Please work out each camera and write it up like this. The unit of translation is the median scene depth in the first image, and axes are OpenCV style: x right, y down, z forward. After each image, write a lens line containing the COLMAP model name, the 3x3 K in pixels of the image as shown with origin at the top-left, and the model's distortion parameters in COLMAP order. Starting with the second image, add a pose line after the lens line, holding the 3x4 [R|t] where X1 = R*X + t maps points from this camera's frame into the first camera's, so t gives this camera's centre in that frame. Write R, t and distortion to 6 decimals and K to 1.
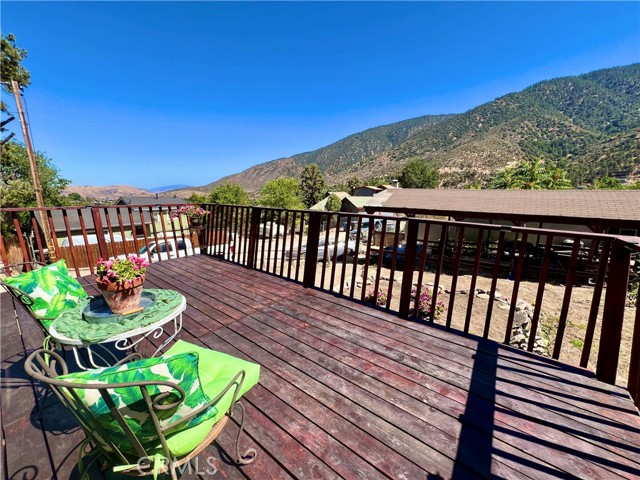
lens RADIAL K [[257.1, 0, 319.4], [0, 257.1, 241.3], [0, 0, 1]] dist [-0.000112, 0.000427]
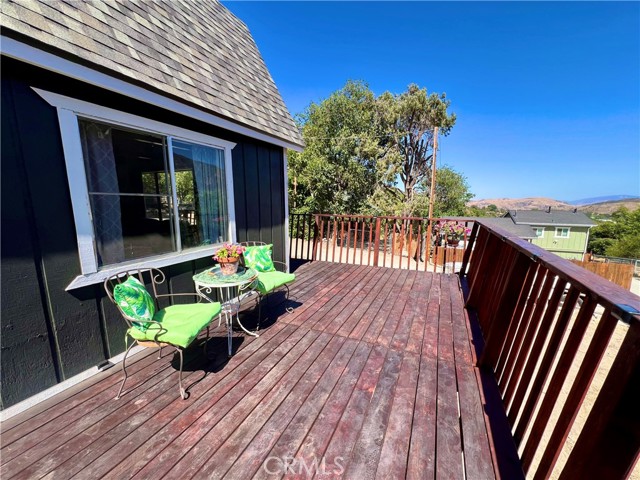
lens RADIAL K [[257.1, 0, 319.4], [0, 257.1, 241.3], [0, 0, 1]] dist [-0.000112, 0.000427]
pose [[0.216060, 0.143836, -0.965727, 0.558492], [-0.187408, 0.976808, 0.103558, -0.137146], [0.958226, 0.158611, 0.238005, 0.607194]]
